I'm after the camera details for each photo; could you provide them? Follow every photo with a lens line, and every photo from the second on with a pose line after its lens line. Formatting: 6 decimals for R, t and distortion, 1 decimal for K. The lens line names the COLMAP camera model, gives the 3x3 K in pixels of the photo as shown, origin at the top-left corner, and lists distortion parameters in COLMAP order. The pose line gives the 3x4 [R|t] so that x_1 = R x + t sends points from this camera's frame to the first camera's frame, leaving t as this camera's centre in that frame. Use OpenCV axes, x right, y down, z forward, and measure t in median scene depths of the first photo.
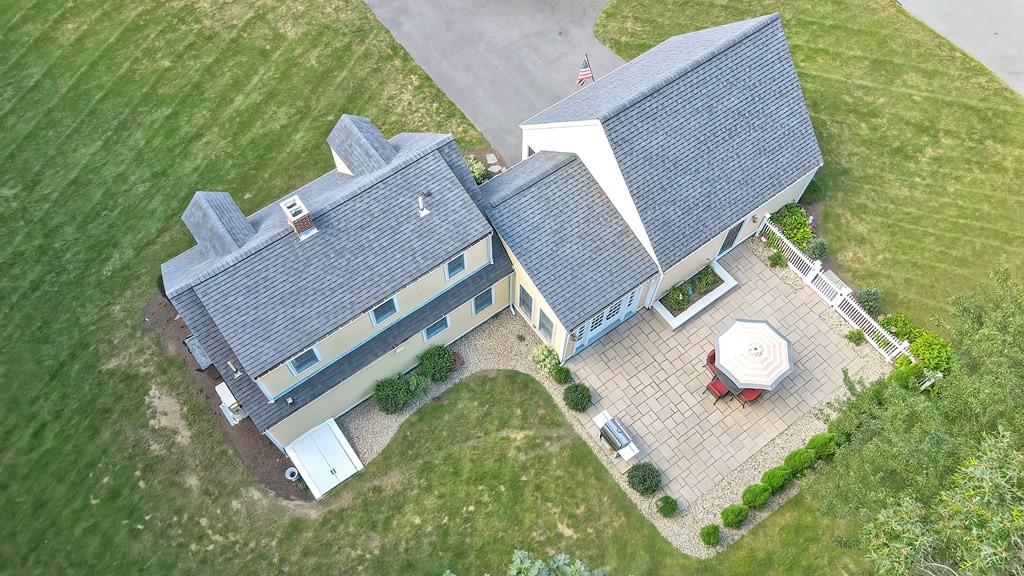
lens RADIAL K [[756.1, 0, 512.0], [0, 756.1, 288.0], [0, 0, 1]] dist [-0.007931, -0.000873]
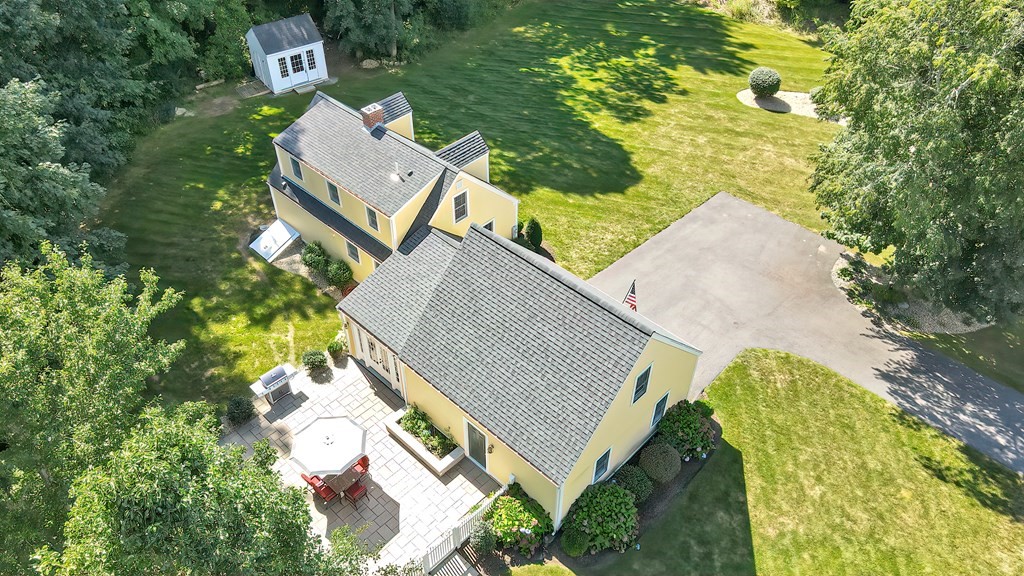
lens RADIAL K [[756.1, 0, 512.0], [0, 756.1, 288.0], [0, 0, 1]] dist [-0.007931, -0.000873]
pose [[0.172937, 0.663394, -0.728012, 0.964344], [-0.867811, 0.452214, 0.205930, -0.437596], [0.465829, 0.596164, 0.653905, 0.313060]]
